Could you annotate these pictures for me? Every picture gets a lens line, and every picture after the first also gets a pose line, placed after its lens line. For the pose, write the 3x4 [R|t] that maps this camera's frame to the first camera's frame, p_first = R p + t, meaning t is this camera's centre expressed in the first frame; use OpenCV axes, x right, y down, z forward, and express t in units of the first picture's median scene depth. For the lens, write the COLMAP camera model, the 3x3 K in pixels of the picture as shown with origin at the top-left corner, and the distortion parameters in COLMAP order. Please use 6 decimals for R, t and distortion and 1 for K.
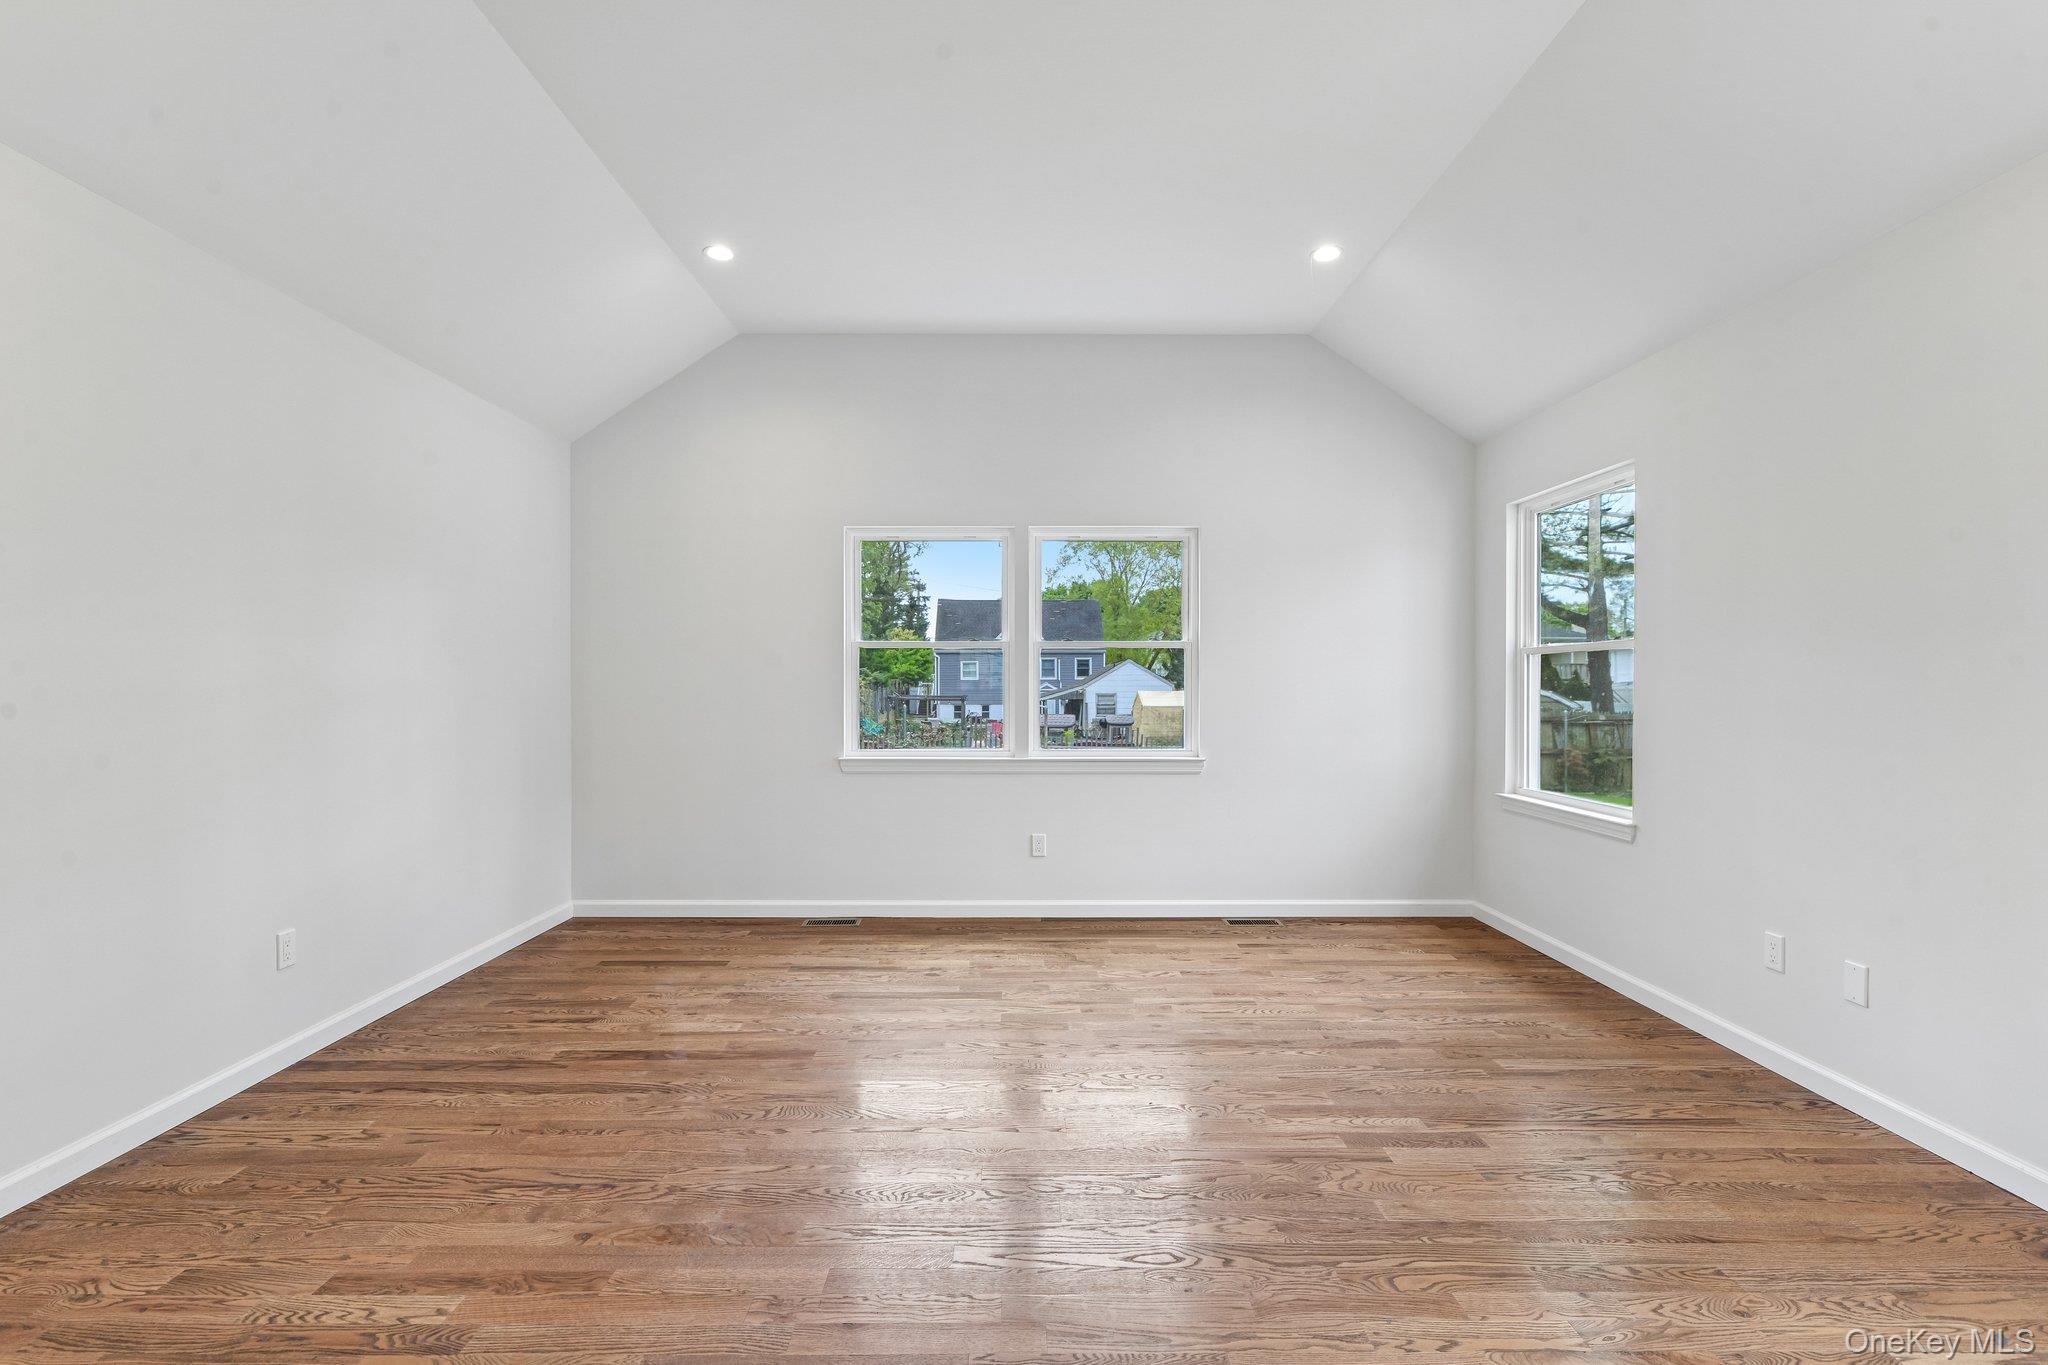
lens RADIAL K [[923.8, 0, 1019.1], [0, 923.8, 676.4], [0, 0, 1]] dist [-0.000602, -0.001499]
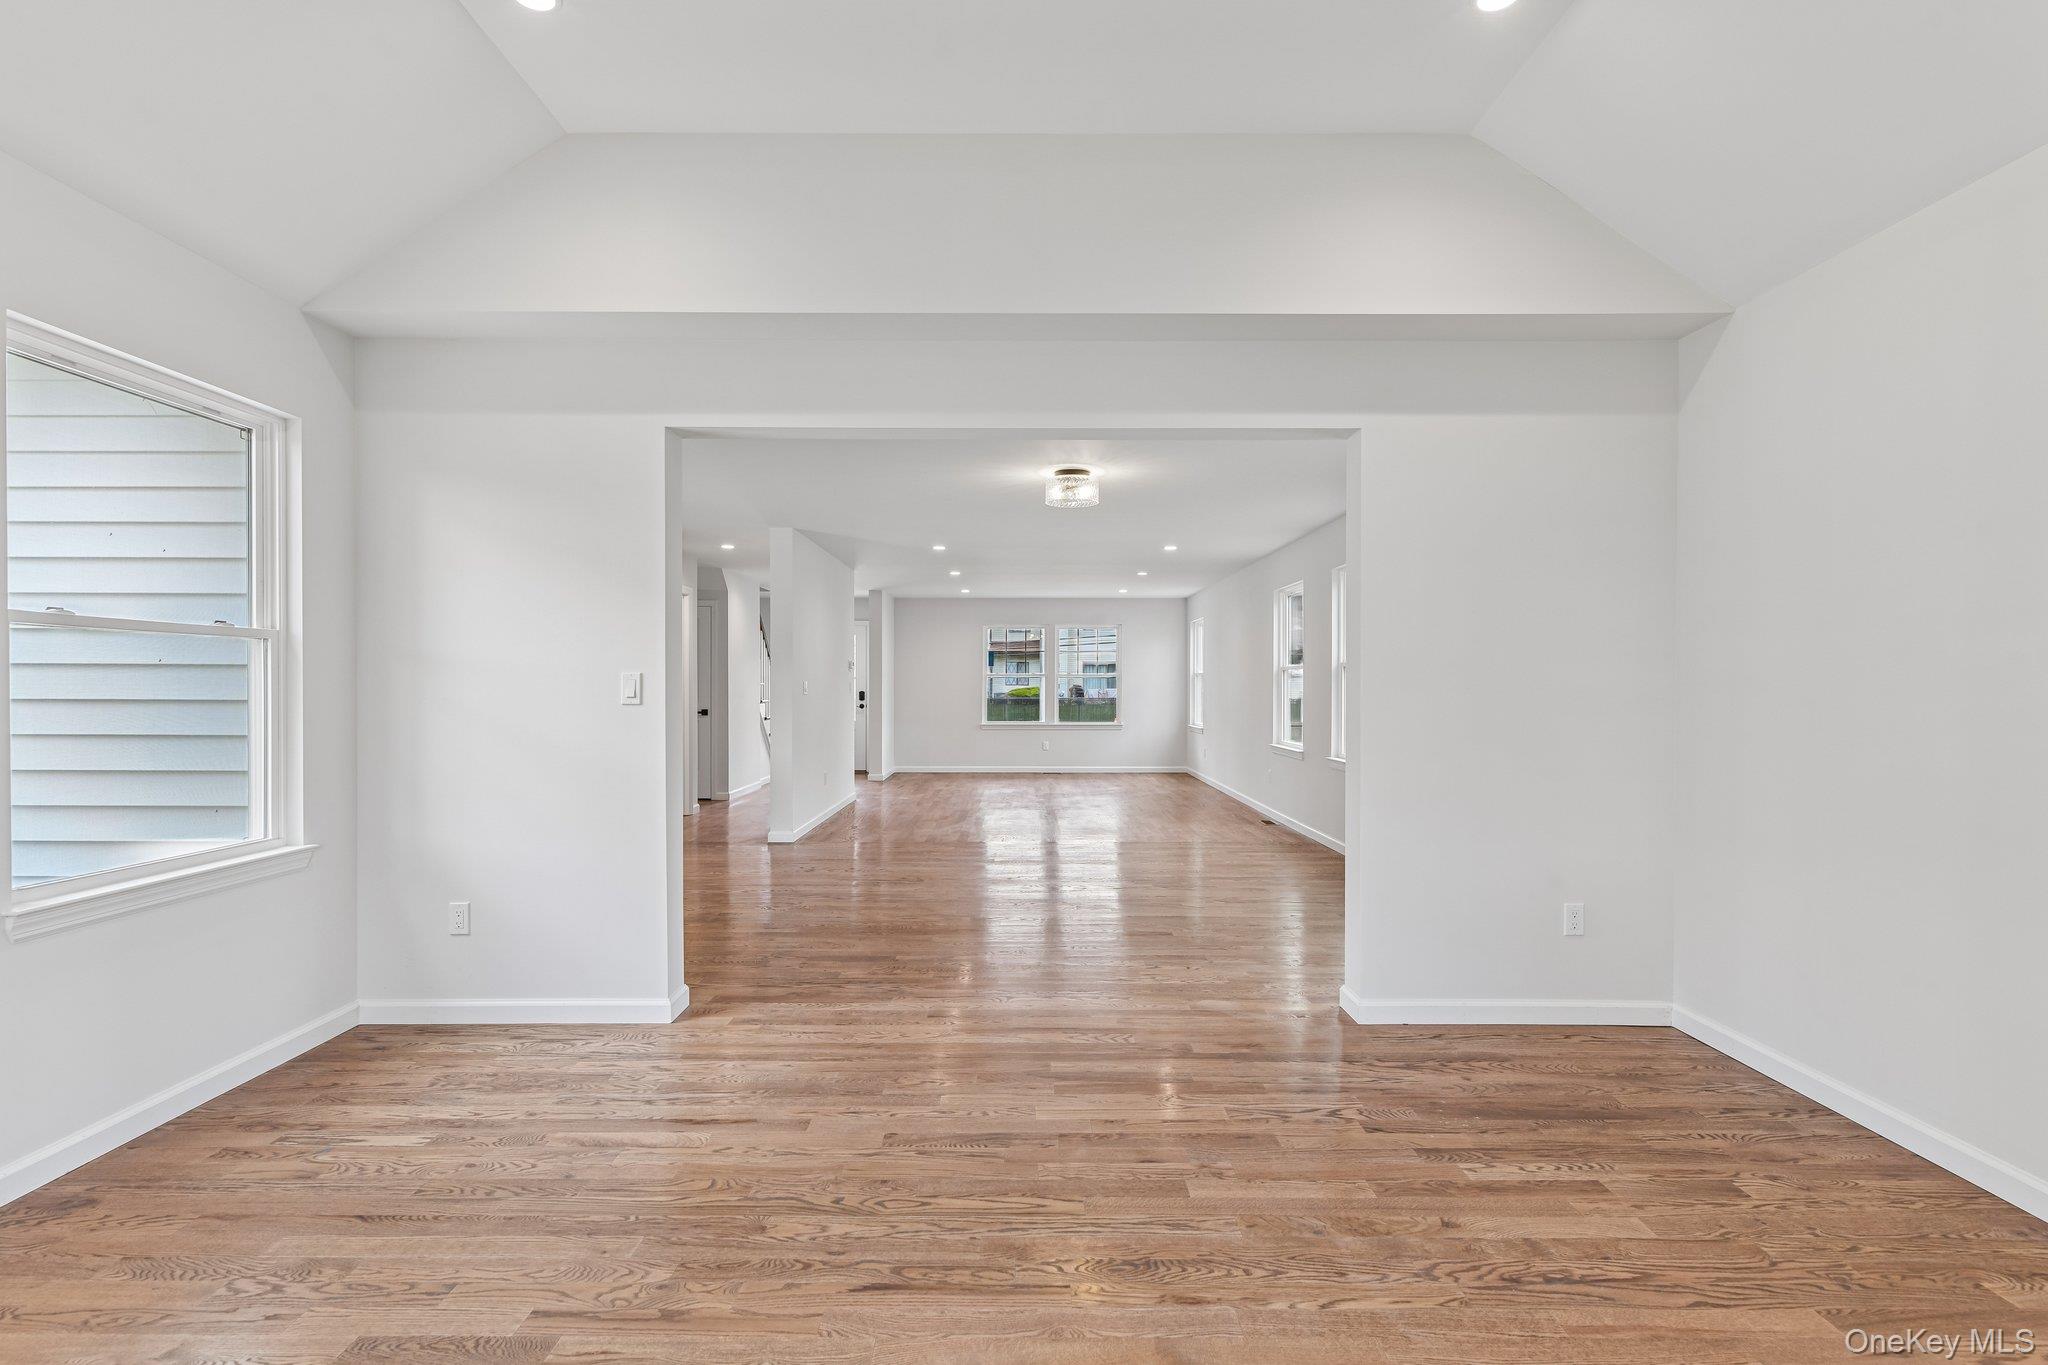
lens RADIAL K [[977.5, 0, 1015.9], [0, 977.5, 698.5], [0, 0, 1]] dist [0.007797, -0.004750]
pose [[-0.999964, -0.002278, 0.008192, 0.001448], [-0.002237, 0.999985, 0.004947, 0.014805], [-0.008203, 0.004929, -0.999954, 1.647316]]
